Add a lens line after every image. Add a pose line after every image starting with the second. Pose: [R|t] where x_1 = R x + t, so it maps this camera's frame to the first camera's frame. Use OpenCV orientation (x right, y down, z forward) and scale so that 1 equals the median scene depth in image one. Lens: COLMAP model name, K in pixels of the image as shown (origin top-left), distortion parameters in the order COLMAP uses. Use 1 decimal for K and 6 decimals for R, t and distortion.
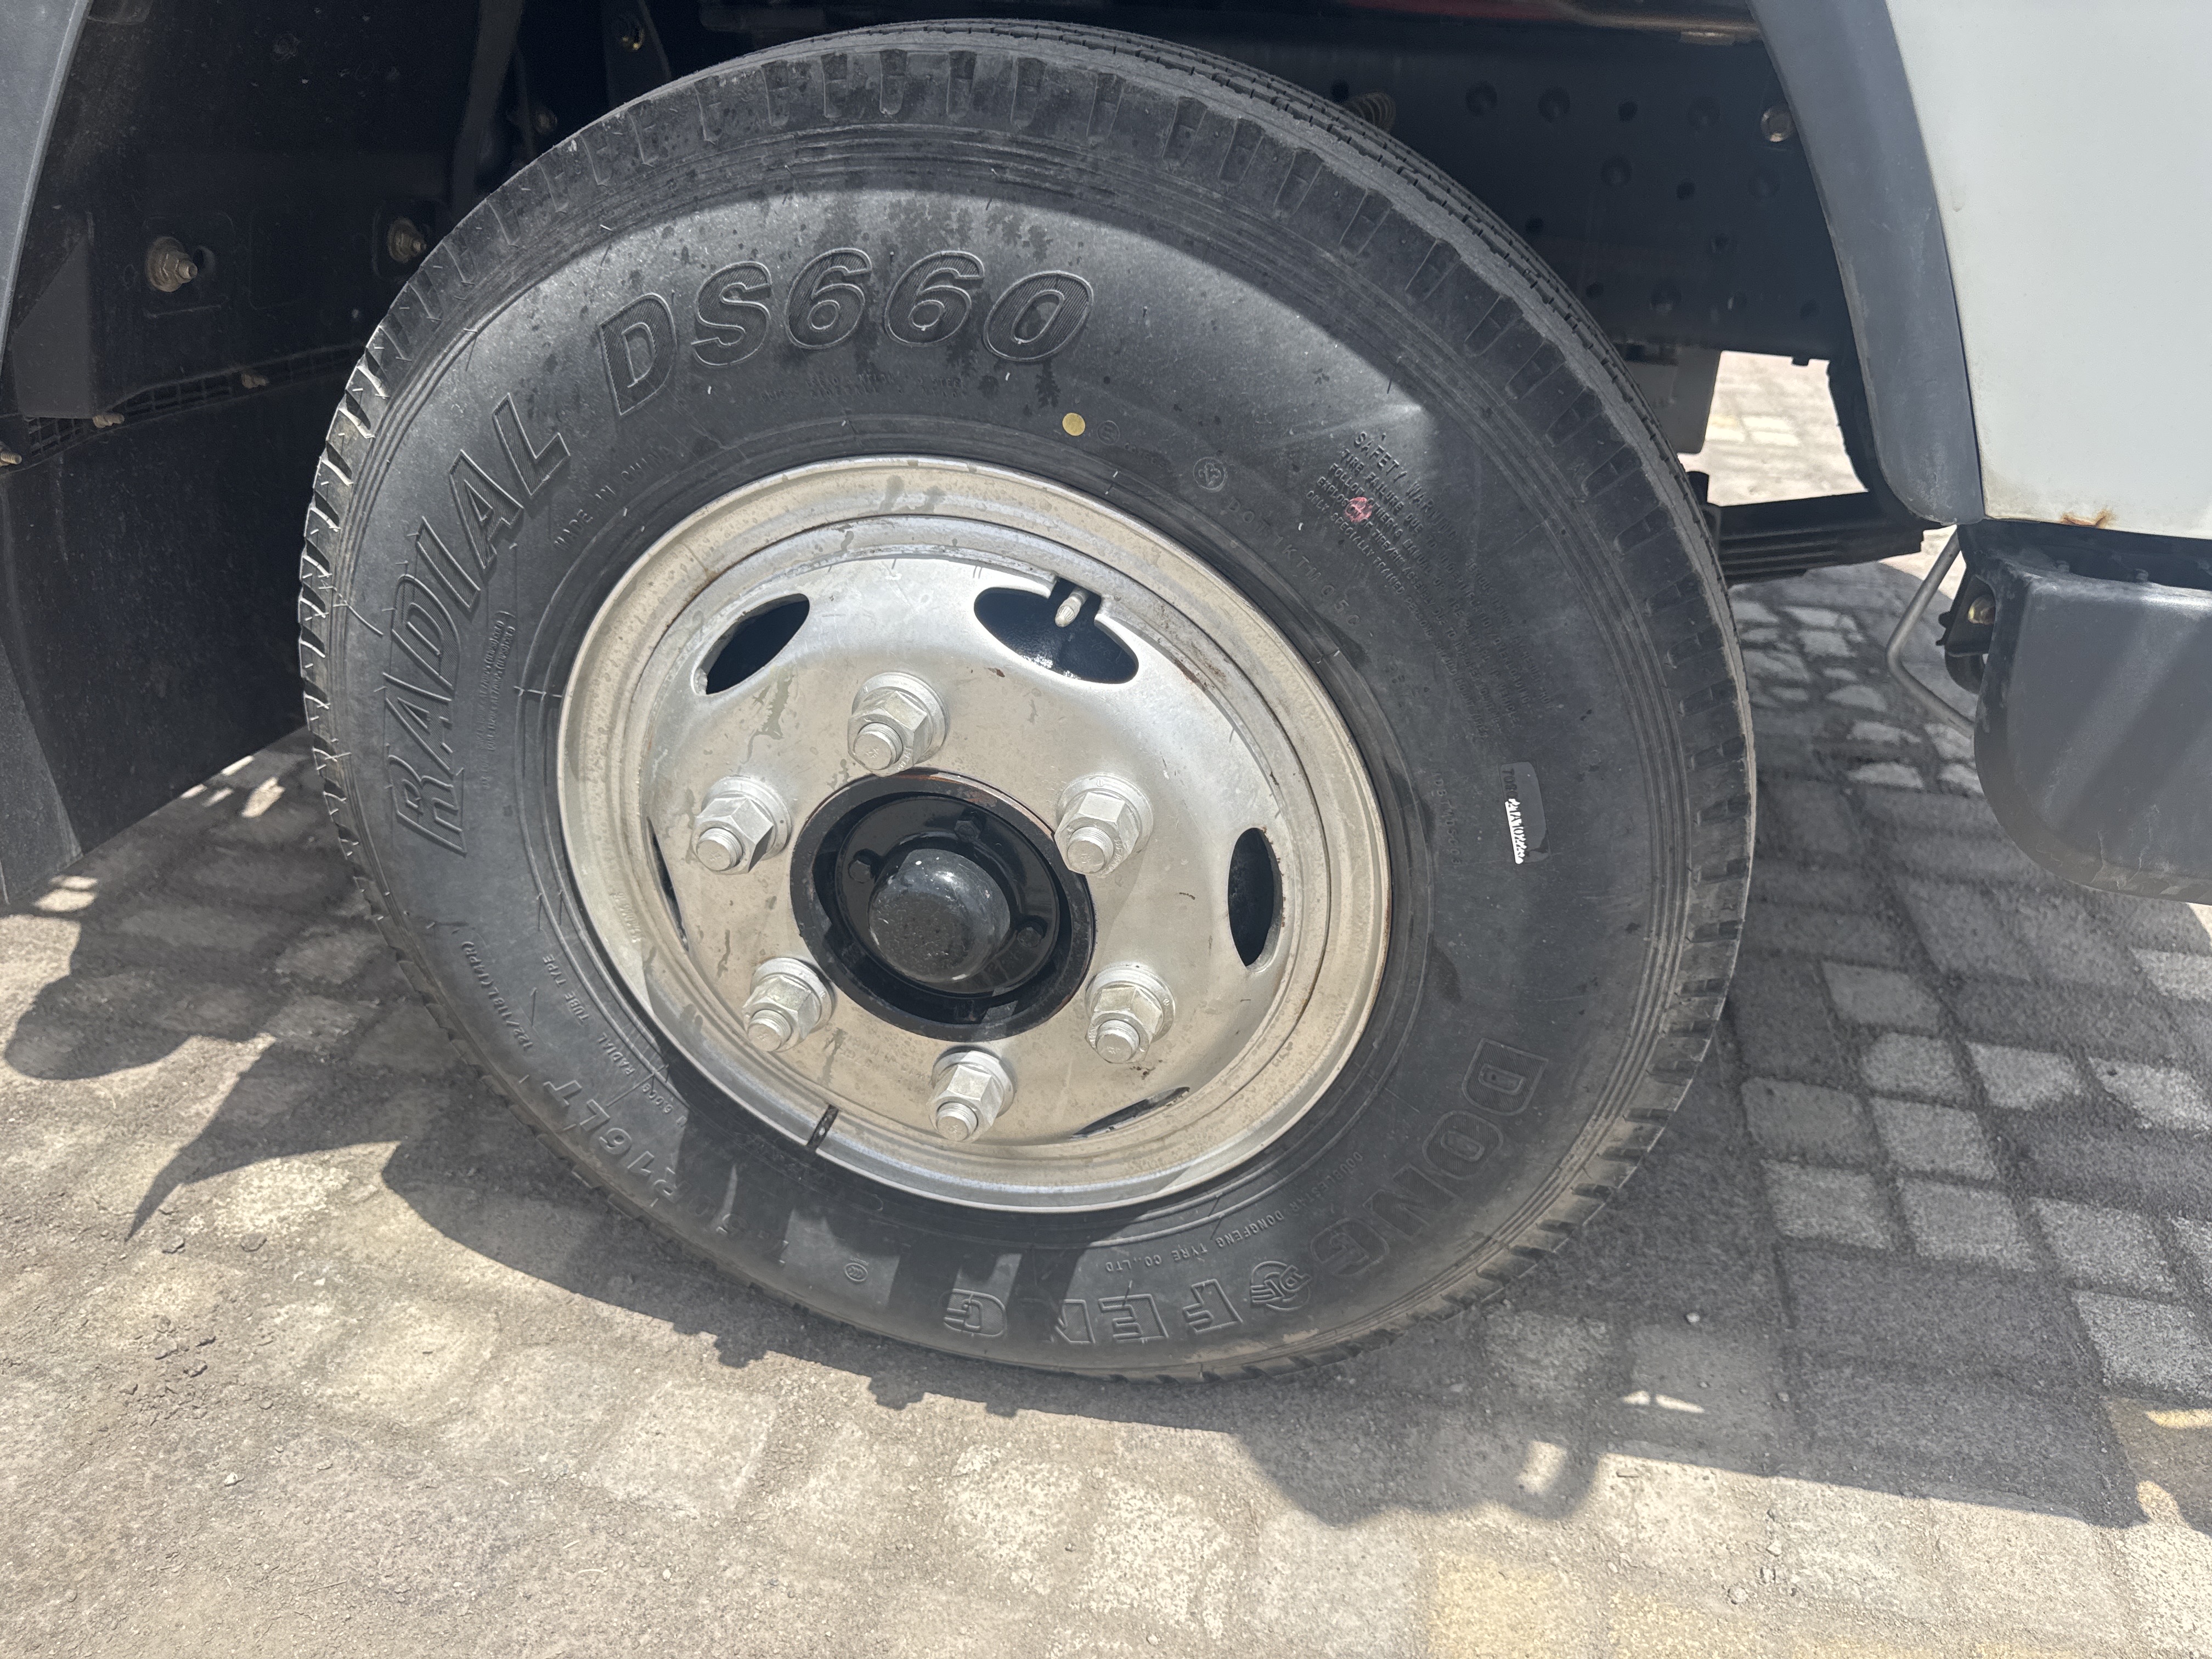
lens RADIAL K [[1539.1, 0, 1156.4], [0, 1539.1, 920.6], [0, 0, 1]] dist [0.168448, -0.301290]
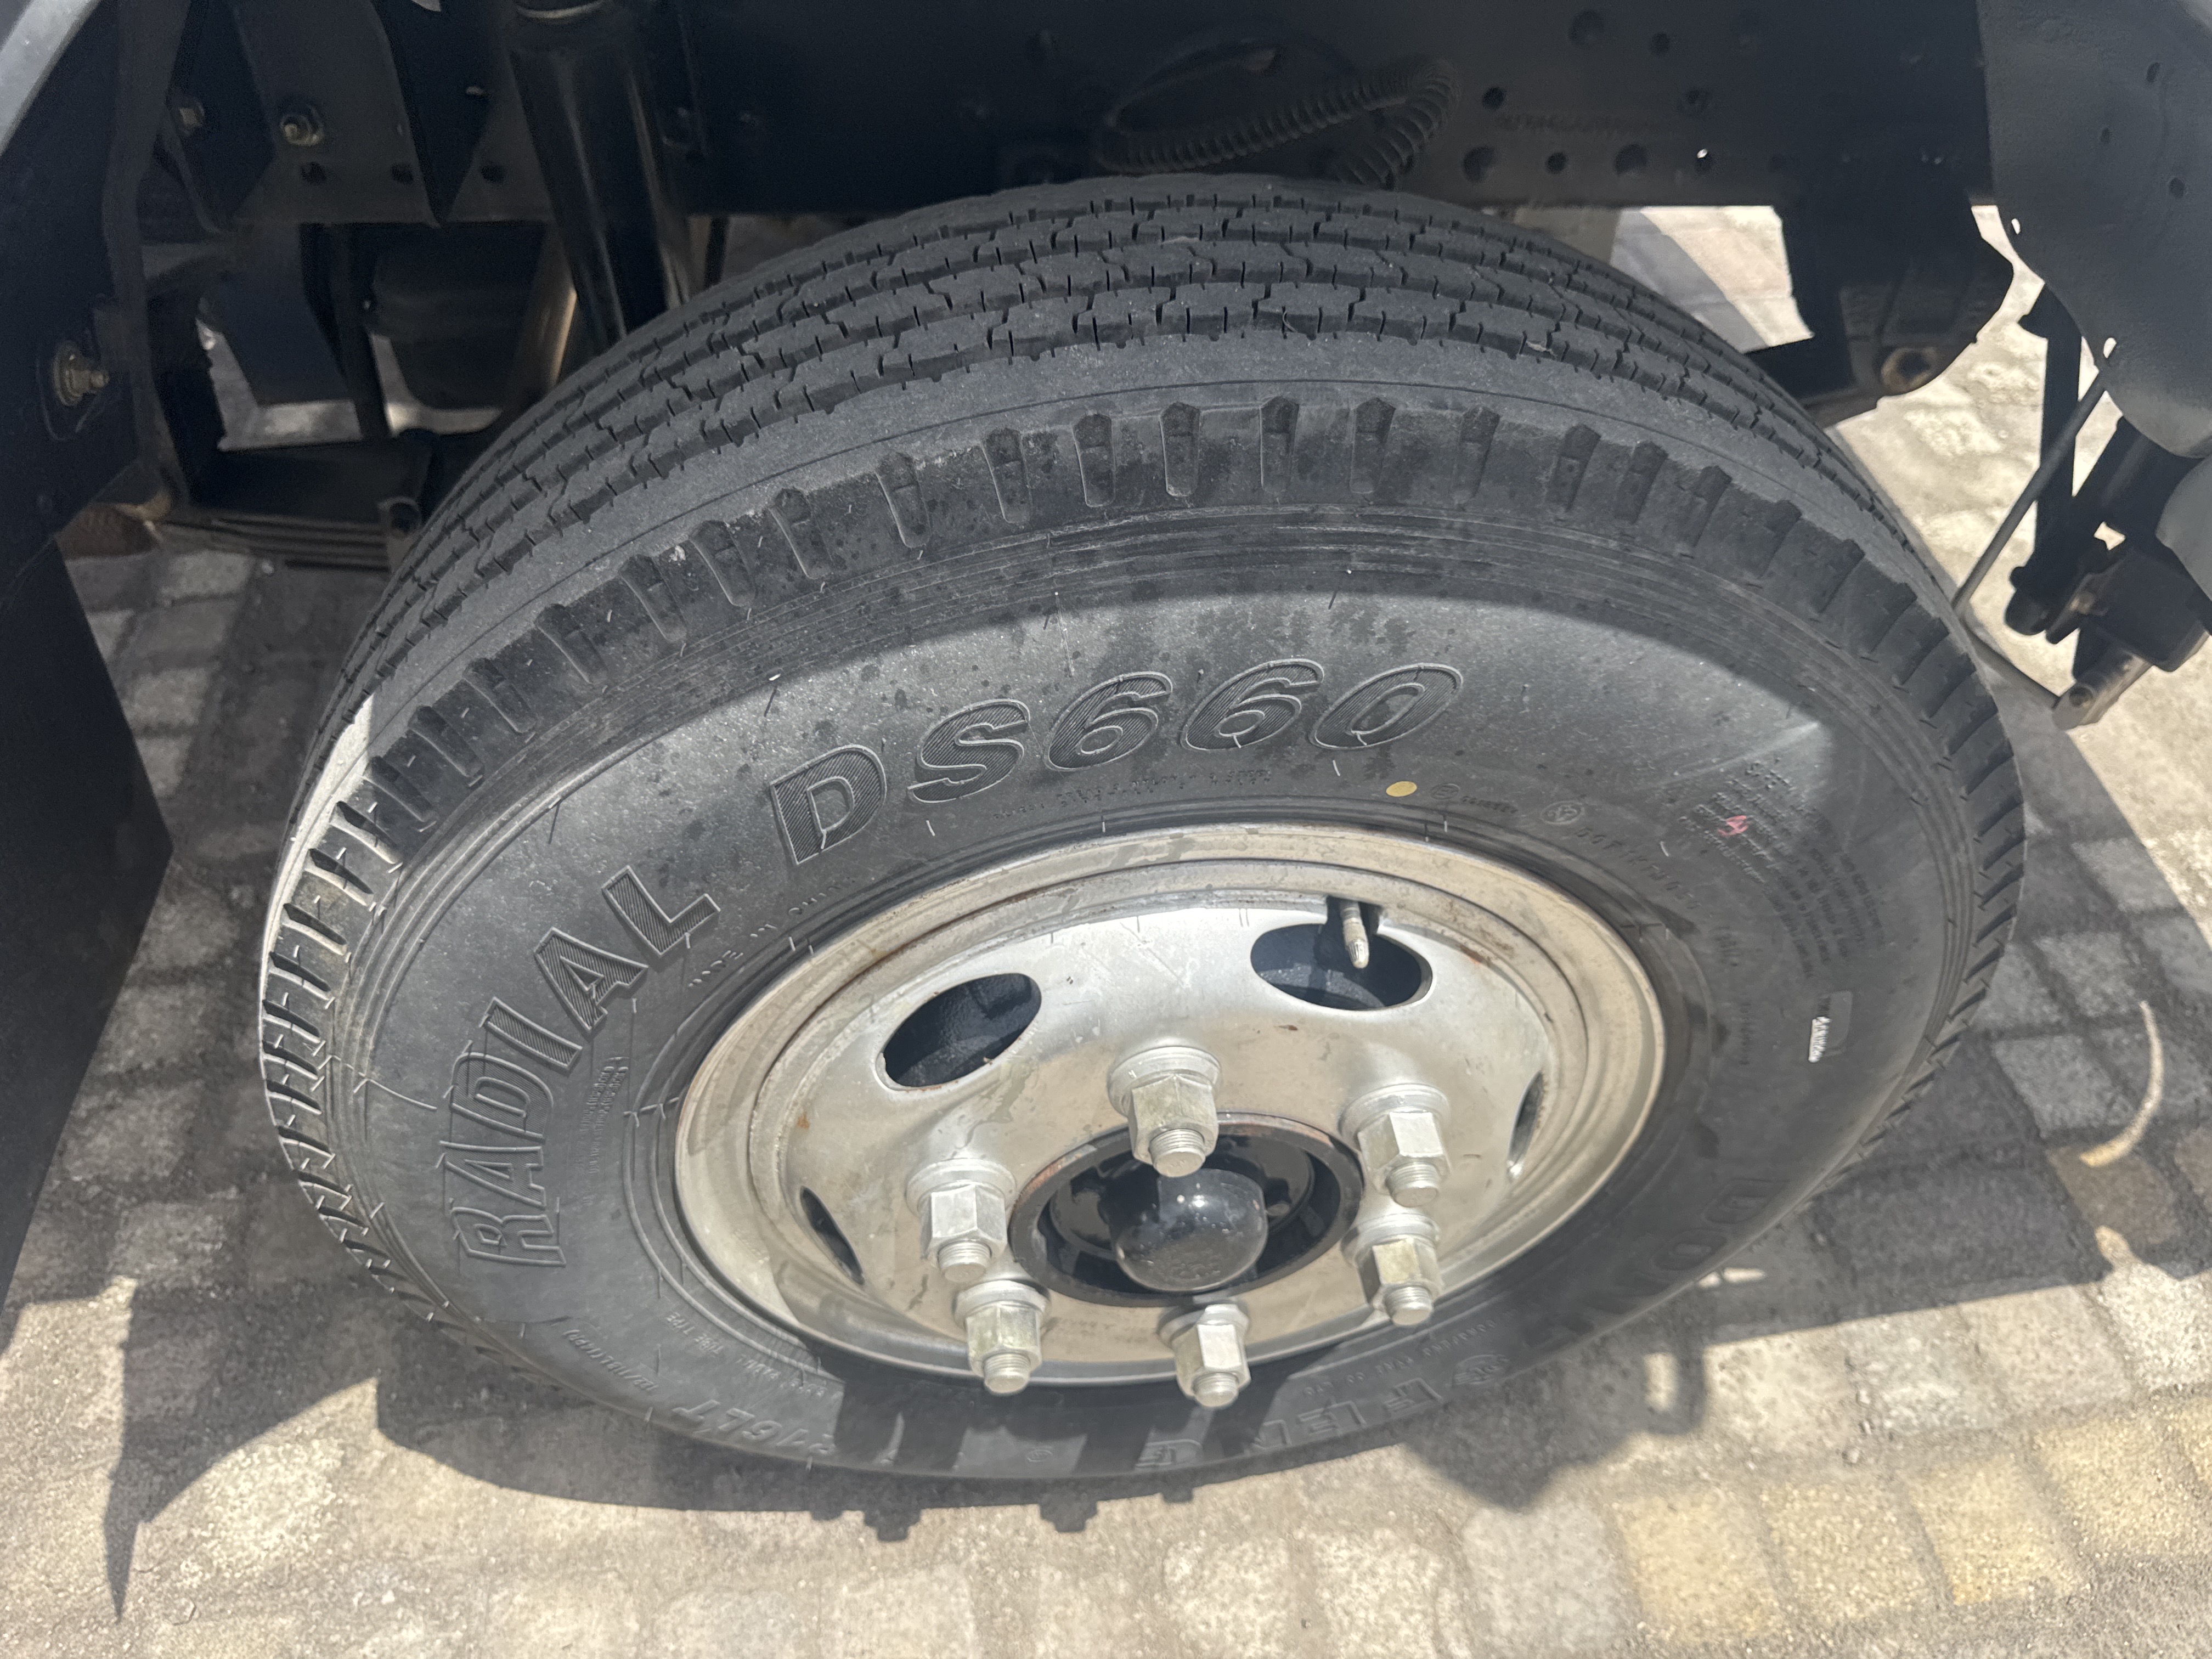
lens RADIAL K [[1509.6, 0, 1086.4], [0, 1509.6, 817.0], [0, 0, 1]] dist [0.095380, -0.138130]
pose [[0.942224, -0.240740, 0.232933, -0.369198], [0.164444, 0.938217, 0.304479, -0.533980], [-0.291842, -0.248583, 0.923599, 0.294241]]
